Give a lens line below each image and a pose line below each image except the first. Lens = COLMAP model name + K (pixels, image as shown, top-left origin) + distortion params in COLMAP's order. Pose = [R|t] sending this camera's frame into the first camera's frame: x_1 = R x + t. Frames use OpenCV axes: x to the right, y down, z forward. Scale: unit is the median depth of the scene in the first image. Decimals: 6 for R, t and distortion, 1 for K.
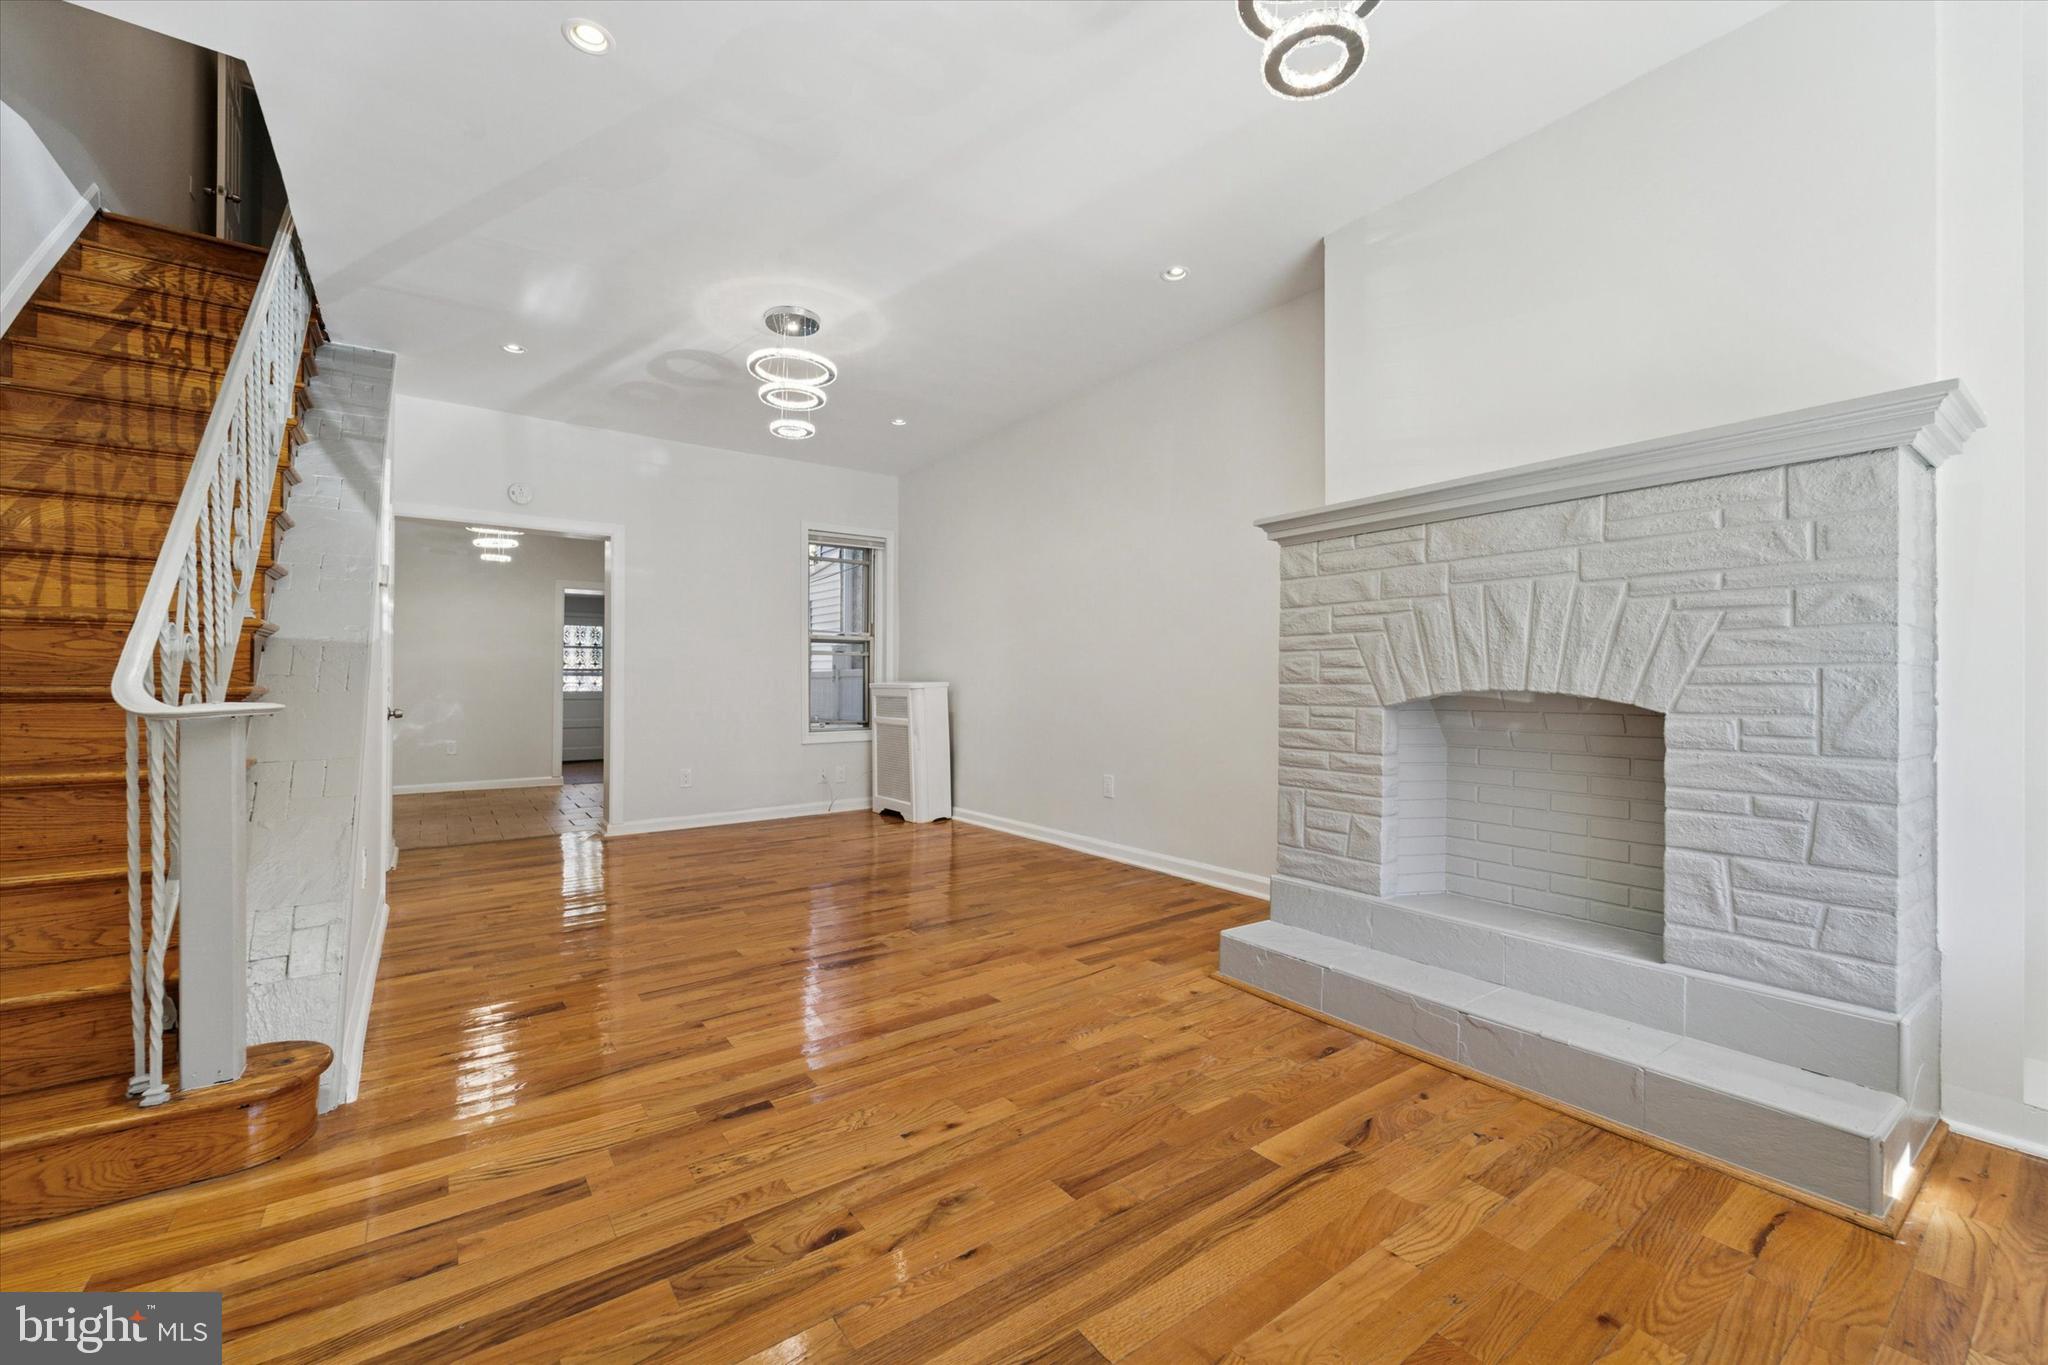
lens RADIAL K [[810.9, 0, 1033.4], [0, 810.9, 689.6], [0, 0, 1]] dist [0.001353, -0.000116]
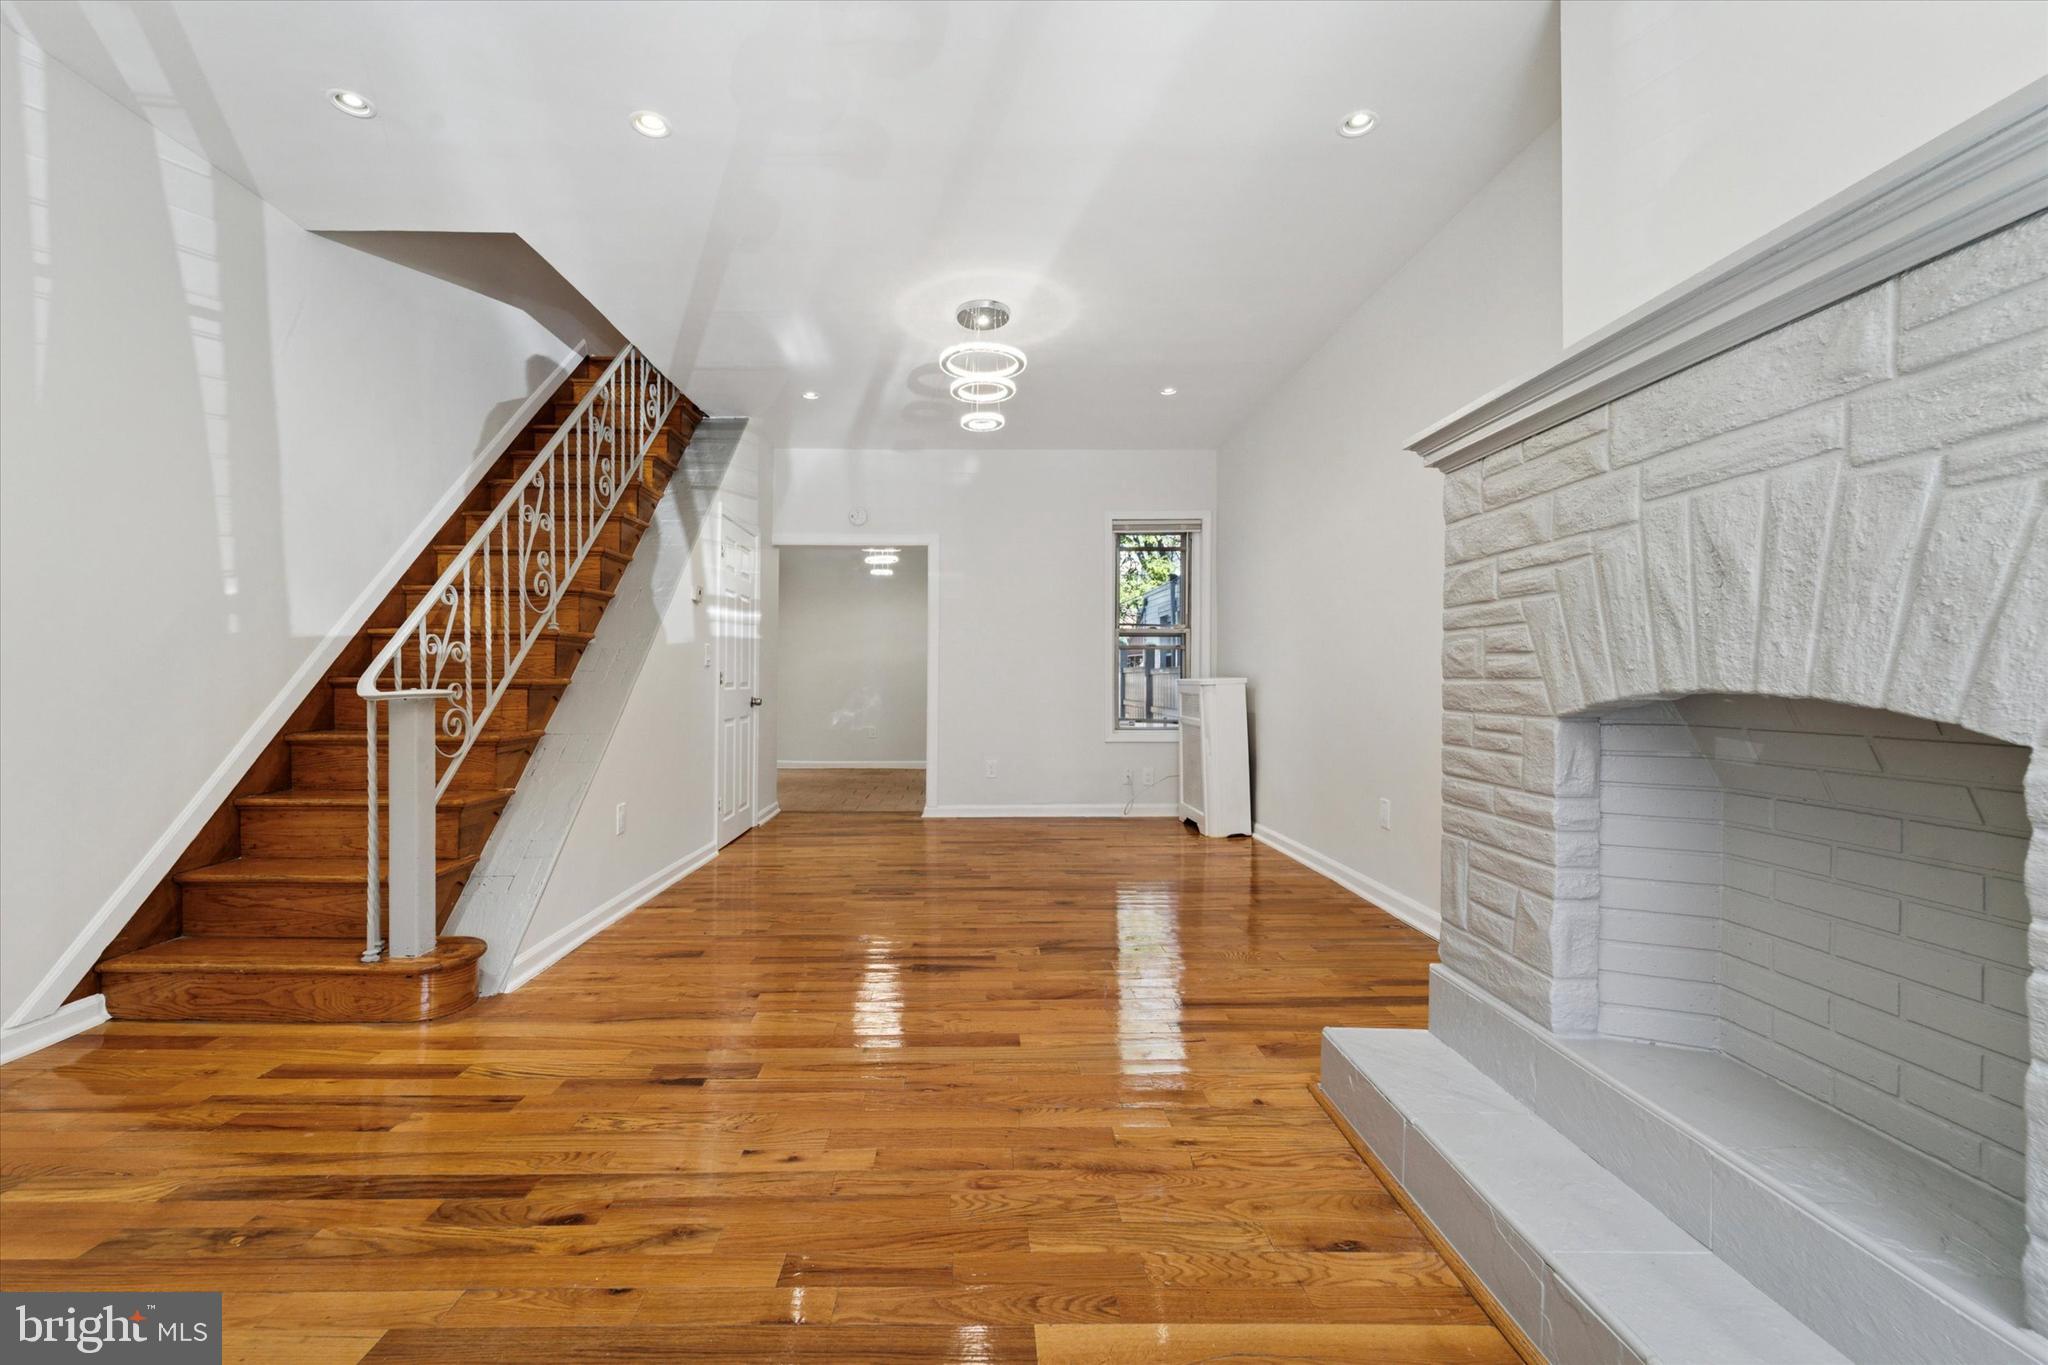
lens RADIAL K [[842.7, 0, 999.0], [0, 842.7, 675.1], [0, 0, 1]] dist [0.001802, -0.000400]
pose [[0.818858, -0.000913, -0.573996, 0.478338], [-0.007196, 0.999904, -0.011855, 0.000242], [0.573952, 0.013838, 0.818772, 0.259306]]
